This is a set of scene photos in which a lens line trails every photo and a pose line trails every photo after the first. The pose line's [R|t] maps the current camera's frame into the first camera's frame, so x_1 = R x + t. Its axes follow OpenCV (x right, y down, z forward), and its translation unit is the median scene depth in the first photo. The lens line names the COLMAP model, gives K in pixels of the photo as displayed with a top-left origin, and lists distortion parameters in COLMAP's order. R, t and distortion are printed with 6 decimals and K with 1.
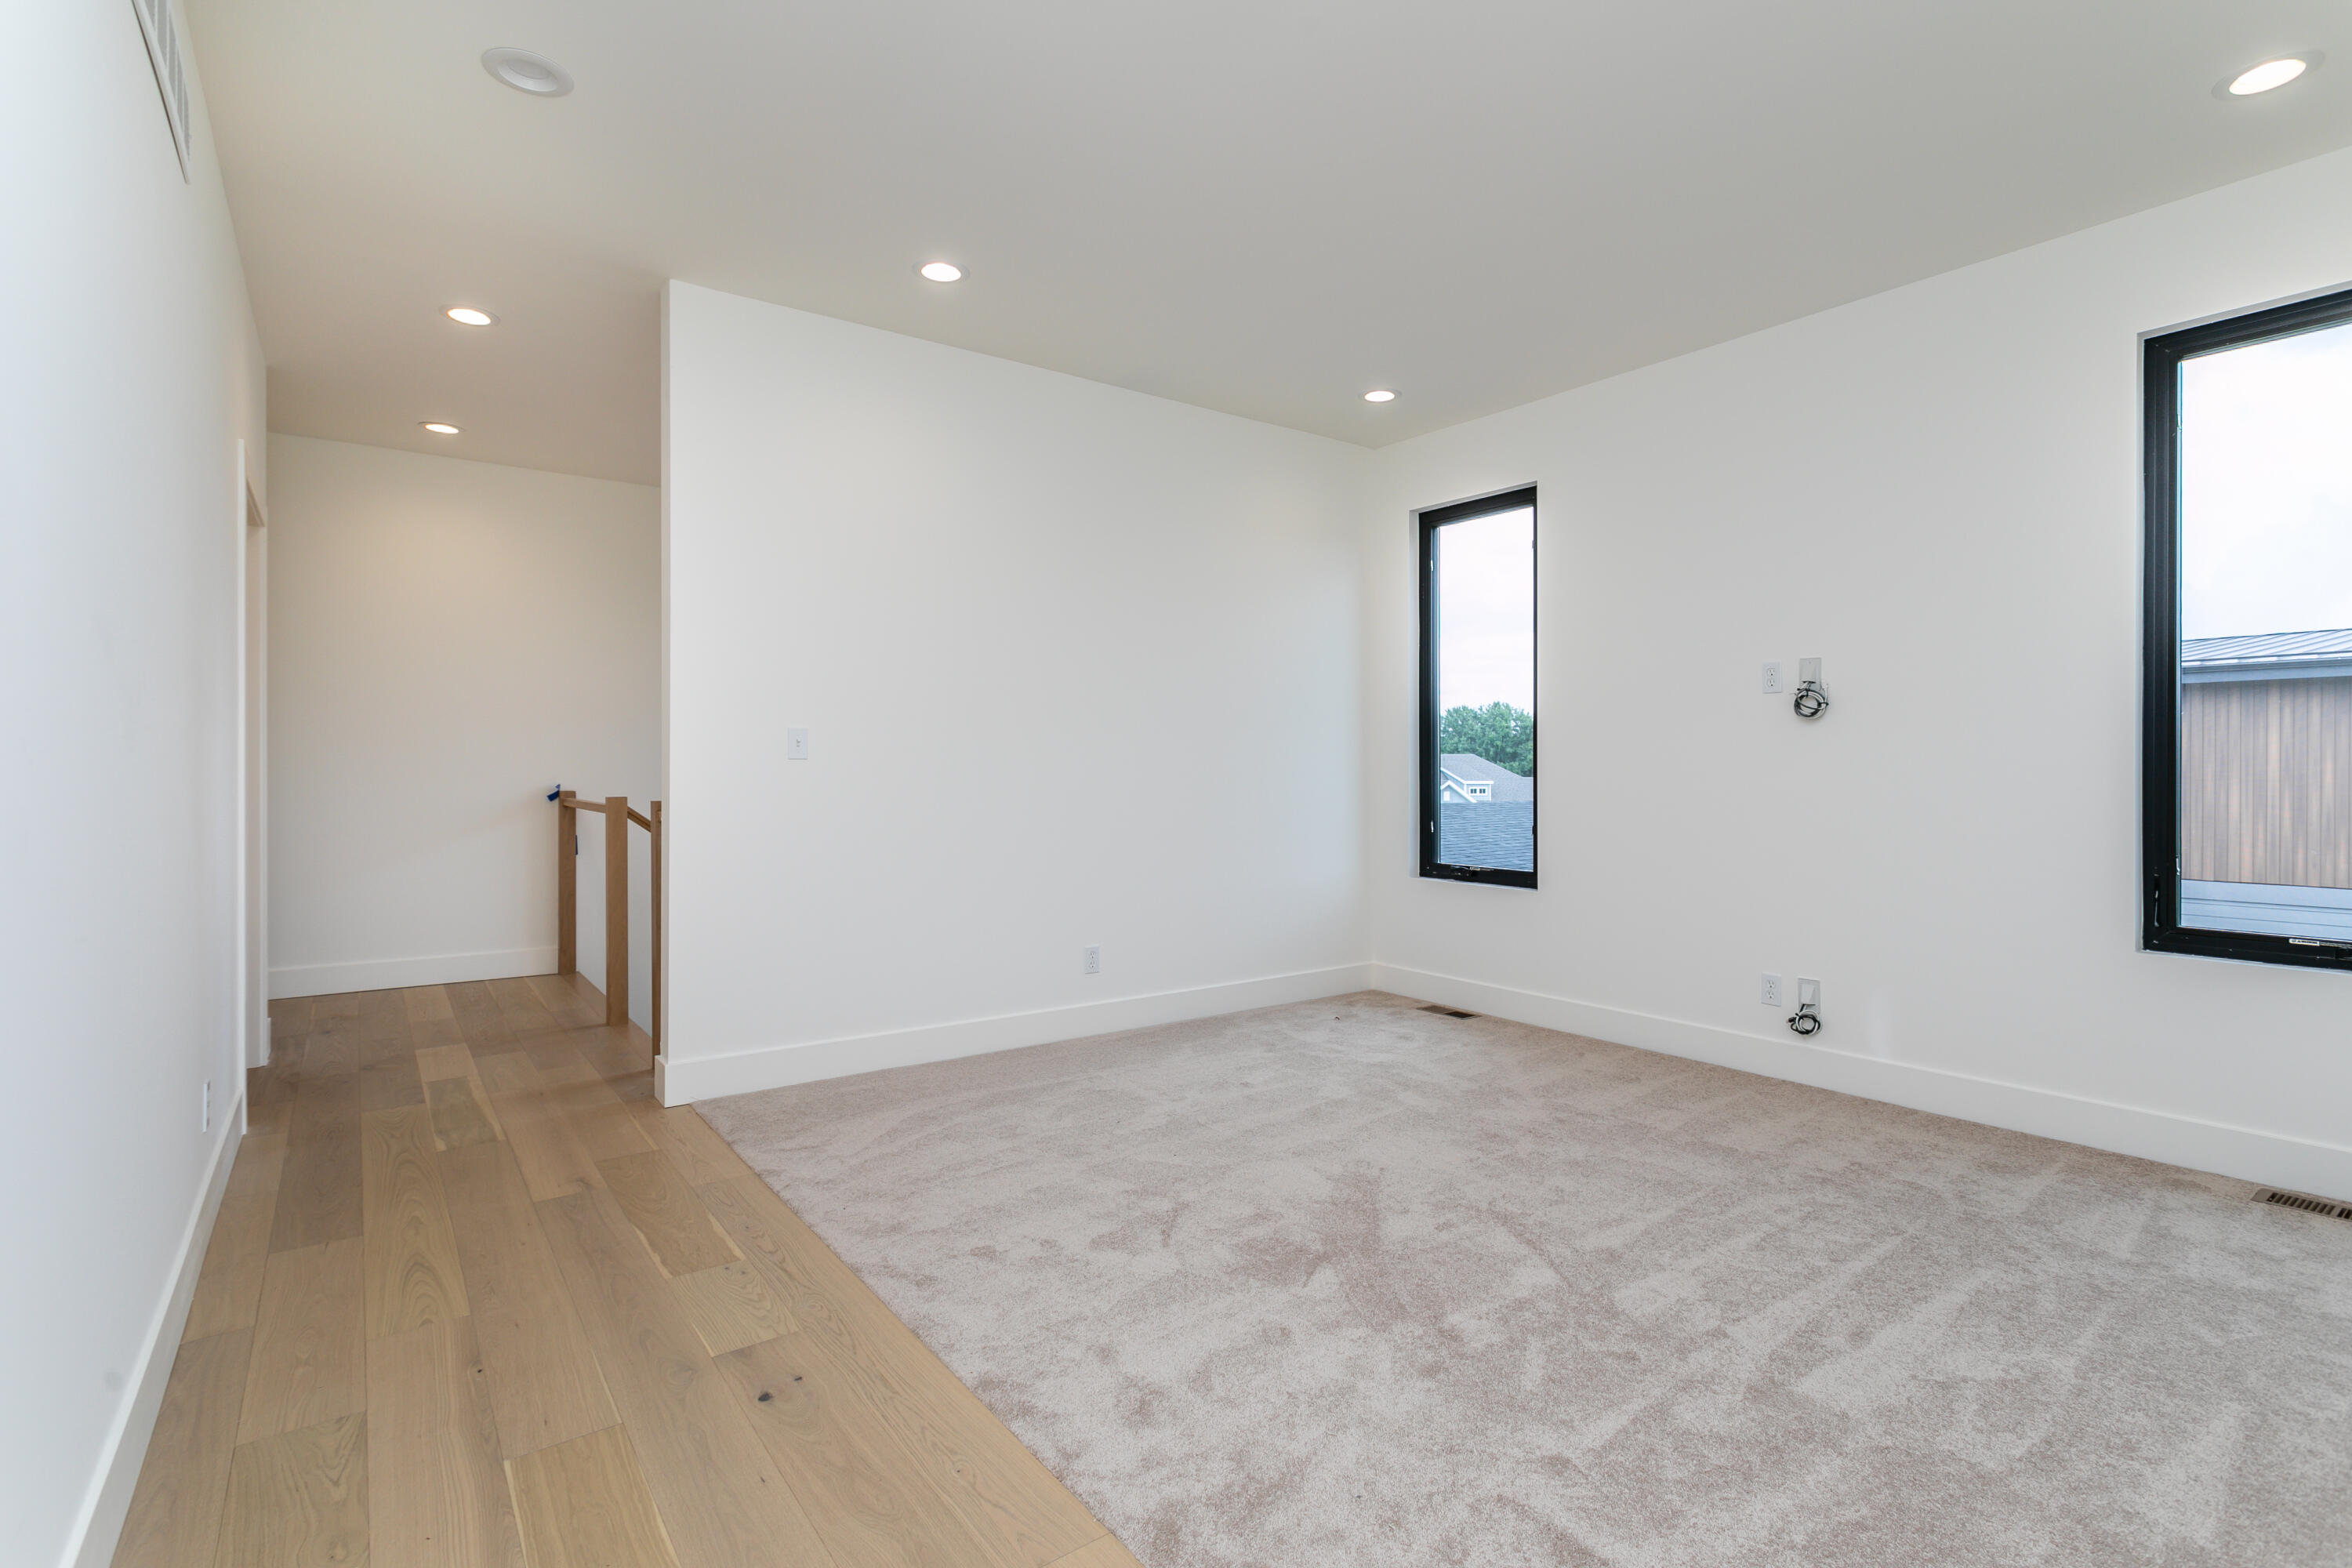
lens RADIAL K [[1157.0, 0, 1164.8], [0, 1157.0, 760.2], [0, 0, 1]] dist [-0.001692, -0.000772]
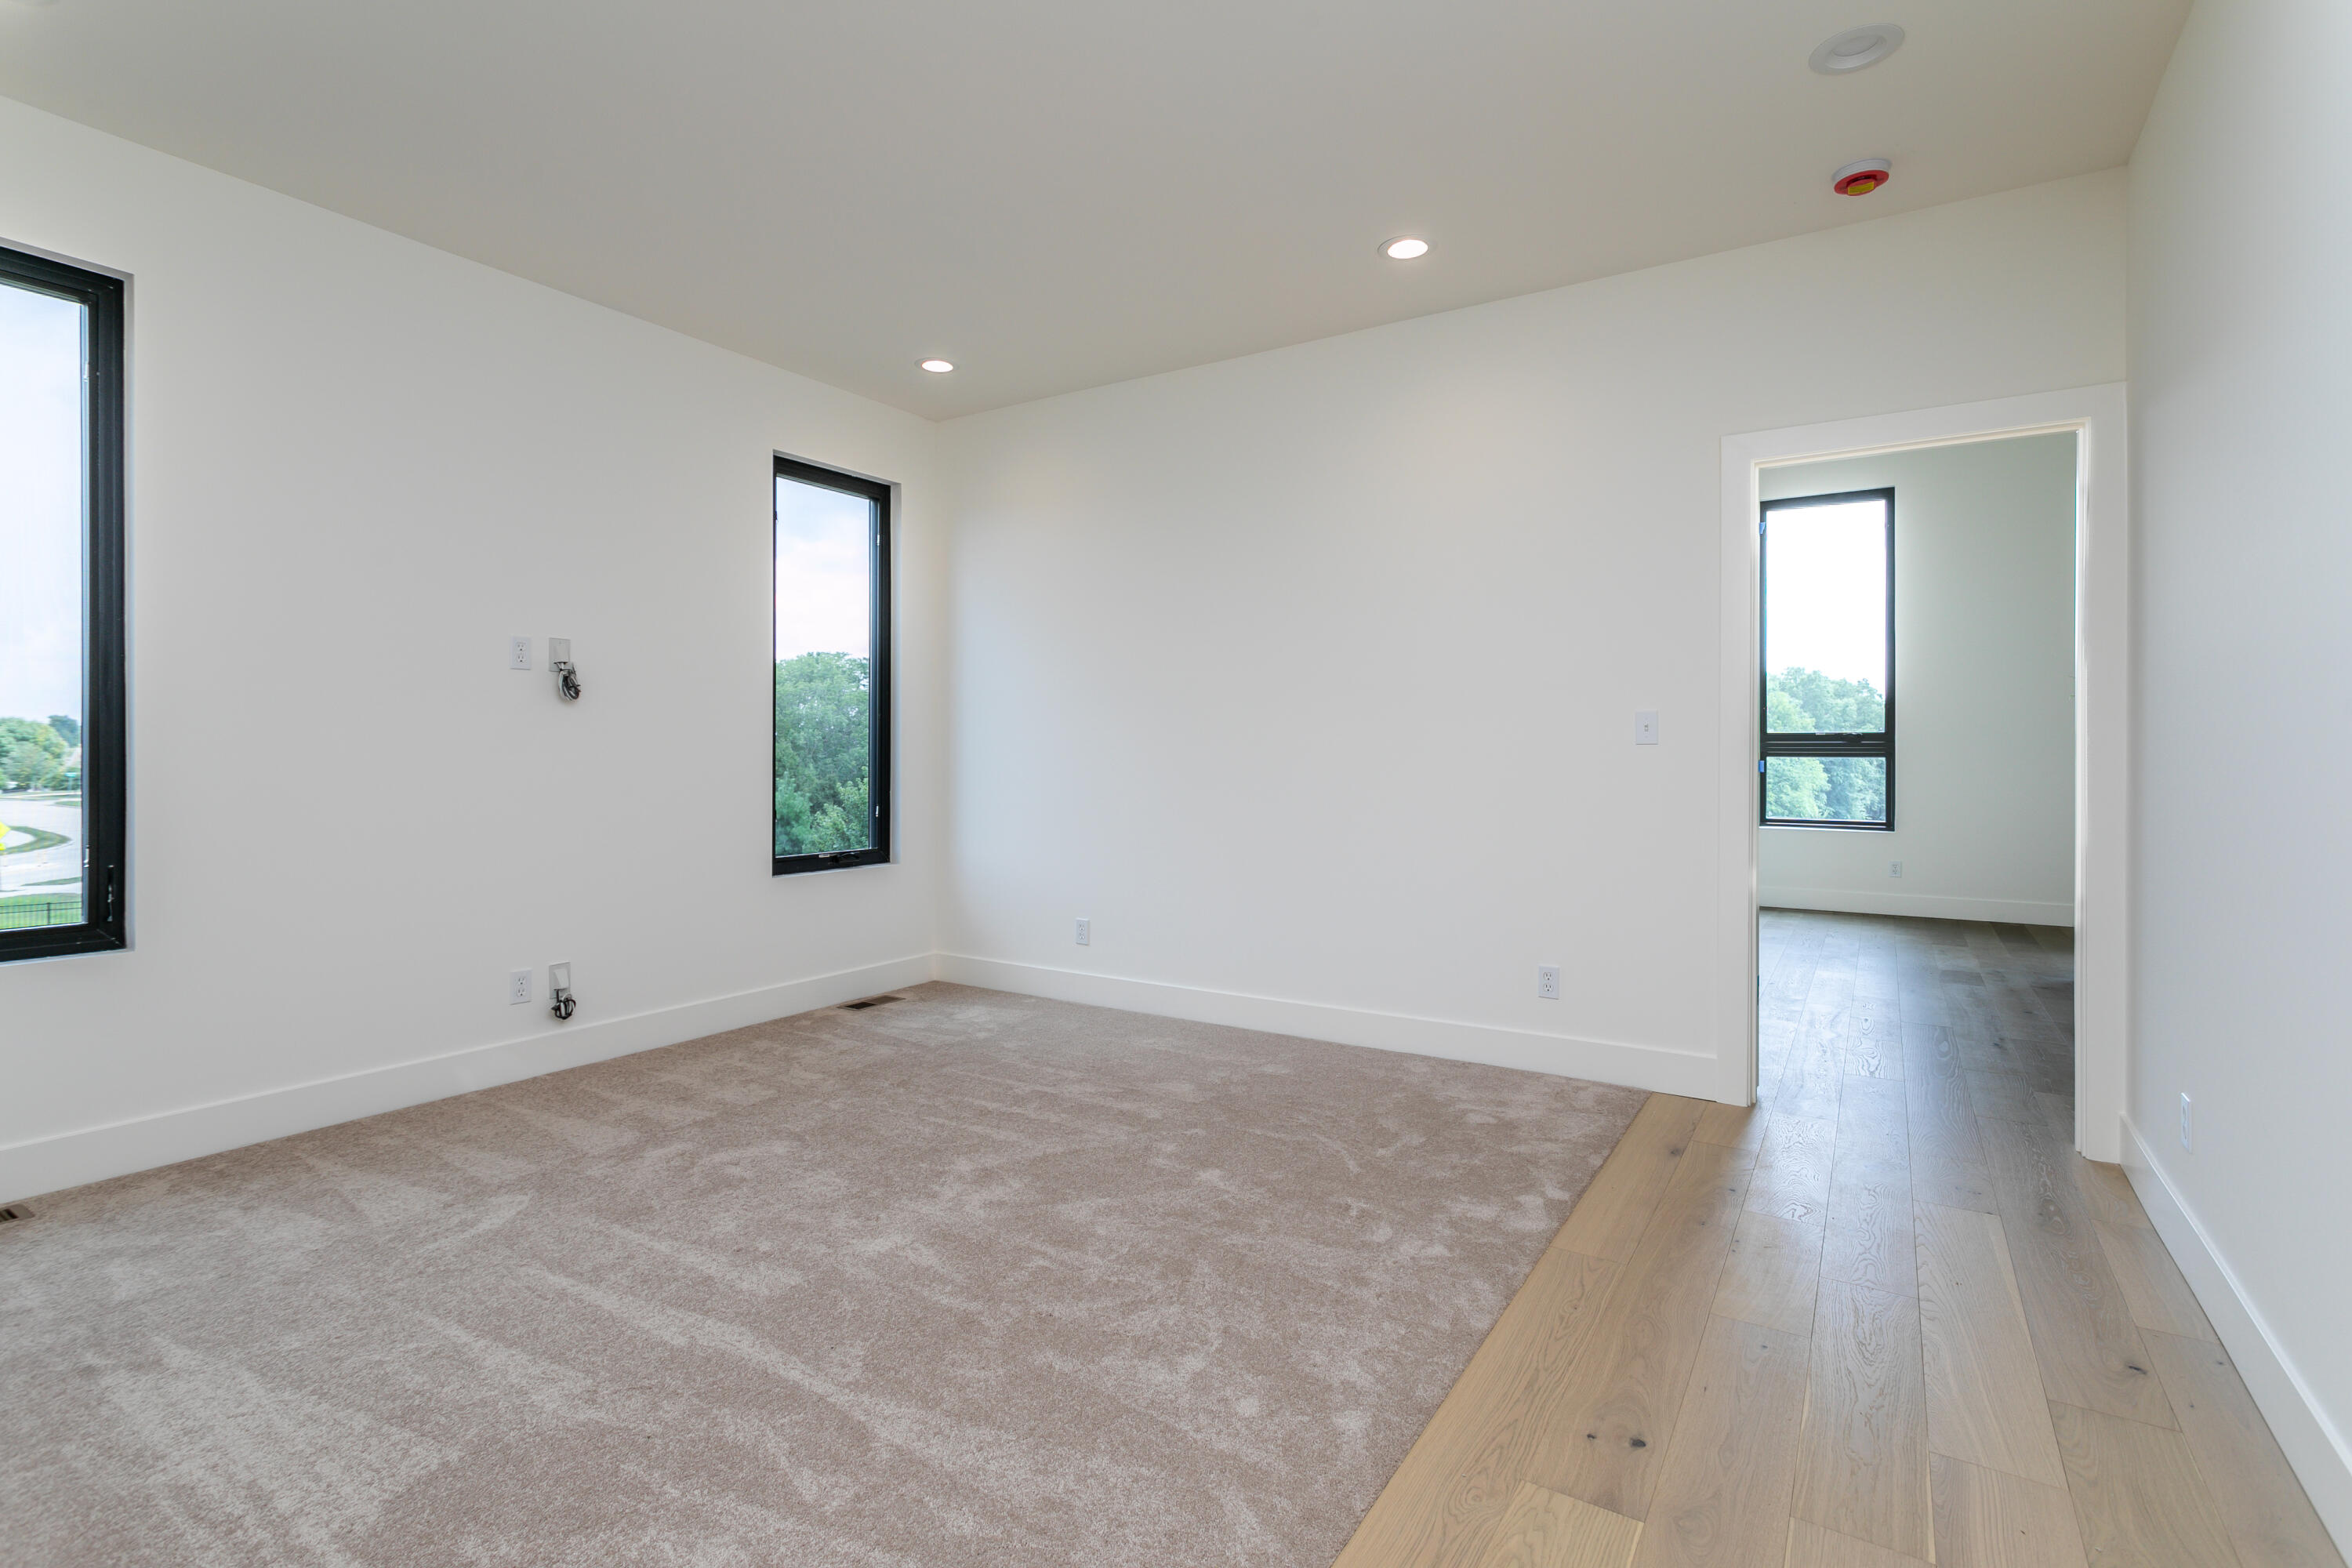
lens RADIAL K [[1157.0, 0, 1164.8], [0, 1157.0, 760.2], [0, 0, 1]] dist [-0.001692, -0.000772]
pose [[-0.388598, -0.011142, 0.921340, -0.579678], [-0.004556, 0.999938, 0.010171, 0.003460], [-0.921396, -0.000245, -0.388624, 0.952082]]
